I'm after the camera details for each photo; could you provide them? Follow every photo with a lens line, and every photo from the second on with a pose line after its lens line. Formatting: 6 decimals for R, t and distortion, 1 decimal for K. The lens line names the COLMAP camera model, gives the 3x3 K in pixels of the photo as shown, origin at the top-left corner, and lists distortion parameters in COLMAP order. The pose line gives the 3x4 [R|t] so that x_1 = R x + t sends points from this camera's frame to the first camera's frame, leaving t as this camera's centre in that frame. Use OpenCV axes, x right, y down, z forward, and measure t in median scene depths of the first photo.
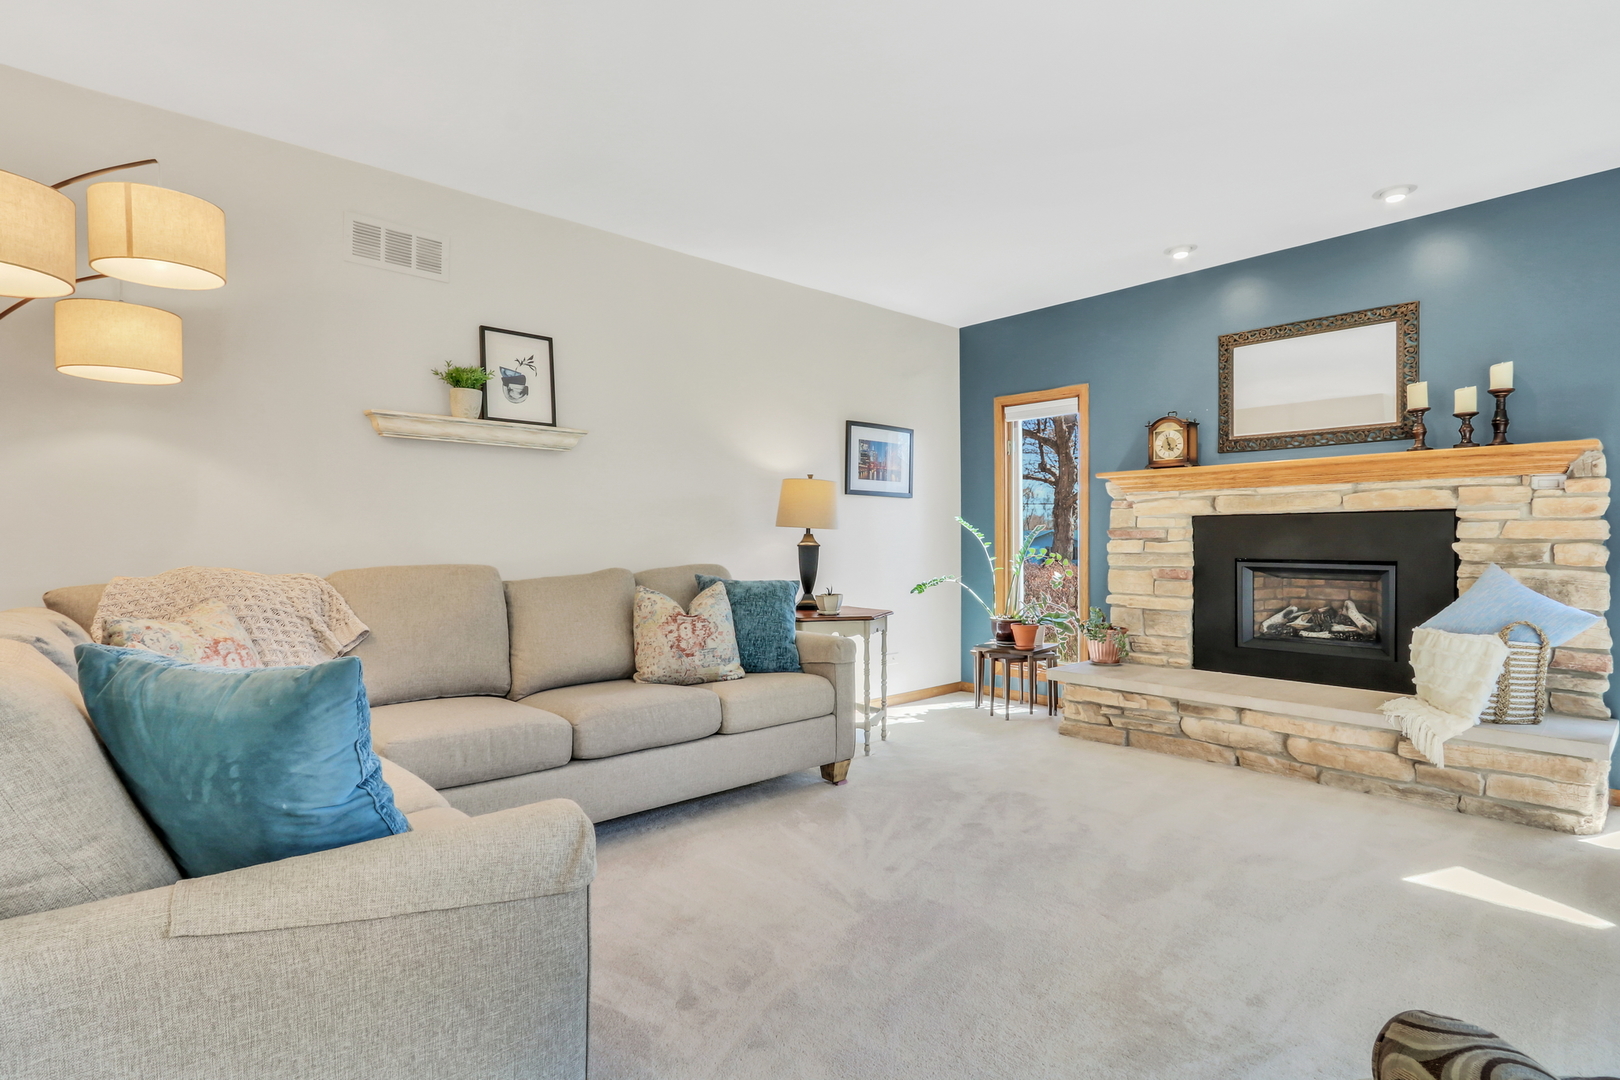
lens RADIAL K [[800.8, 0, 810.0], [0, 800.8, 540.0], [0, 0, 1]] dist [-0.000010, 0.000209]
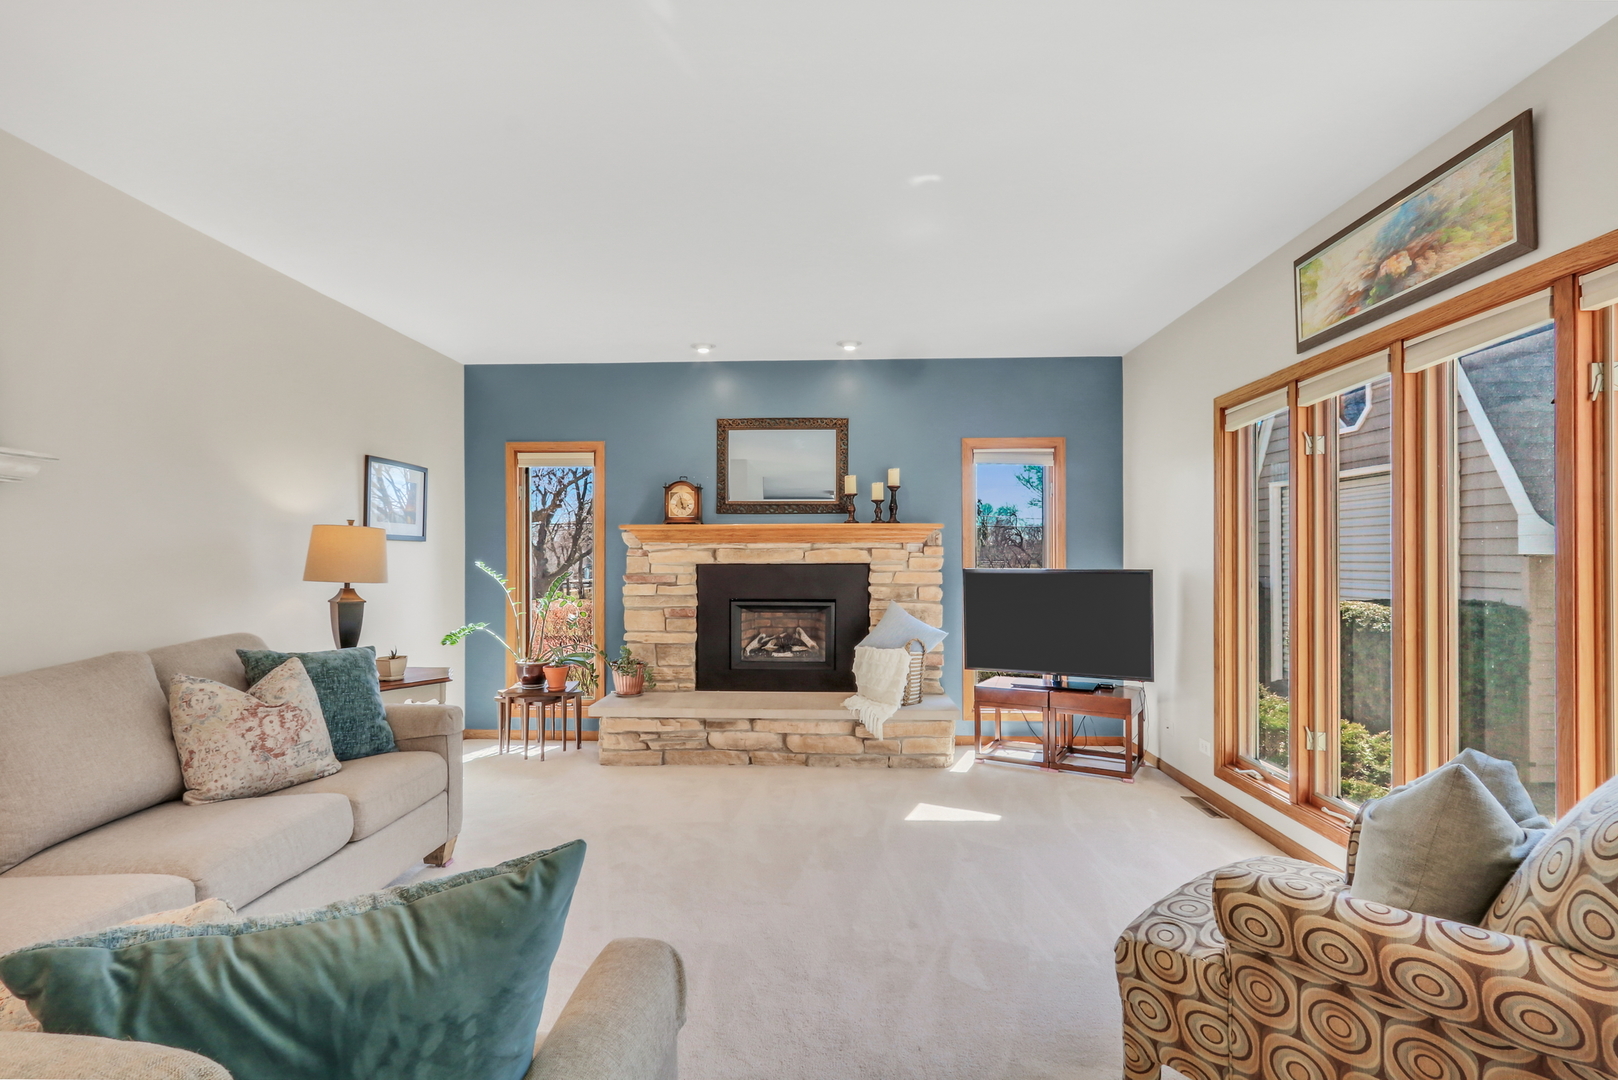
lens RADIAL K [[776.5, 0, 808.8], [0, 776.5, 562.1], [0, 0, 1]] dist [-0.023659, 0.028689]
pose [[0.702393, -0.002472, 0.711785, -0.279779], [-0.000260, 0.999993, 0.003728, -0.044460], [-0.711790, -0.002804, 0.702387, 0.068846]]
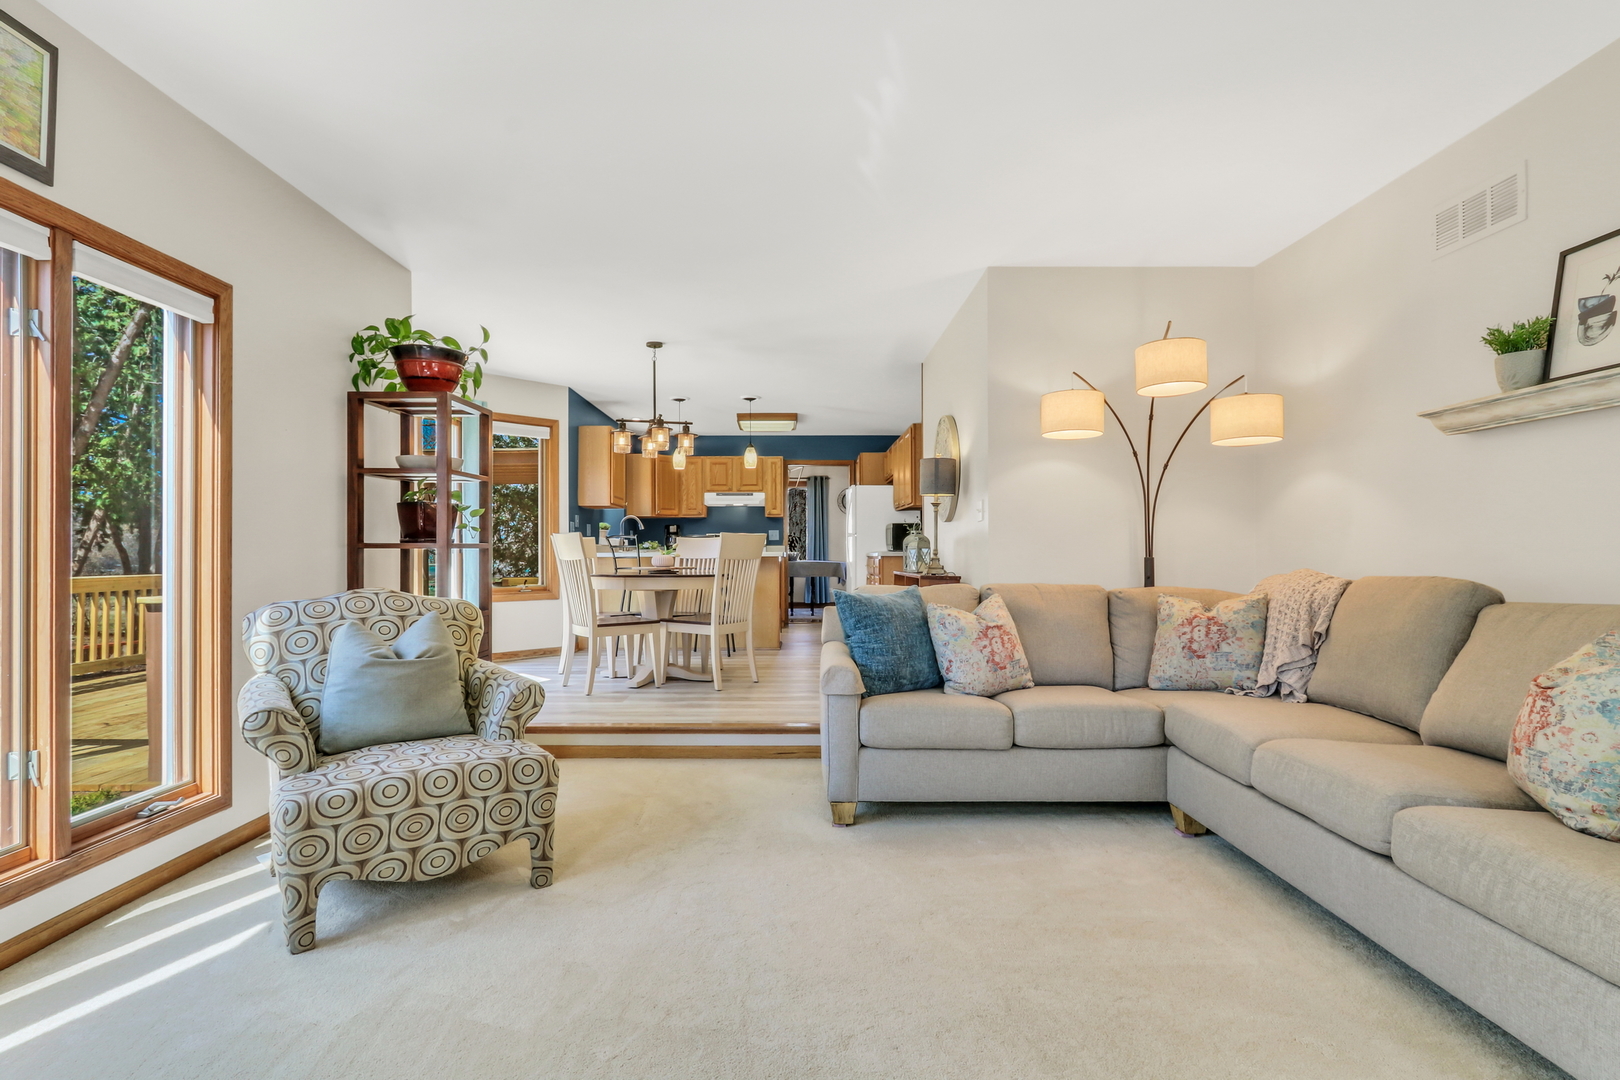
lens RADIAL K [[800.8, 0, 810.0], [0, 800.8, 540.0], [0, 0, 1]] dist [-0.000010, 0.000209]
pose [[-0.659264, -0.005833, -0.751889, 0.516478], [0.004258, 0.999925, -0.011490, -0.001285], [0.751899, -0.010776, -0.659190, 0.852105]]
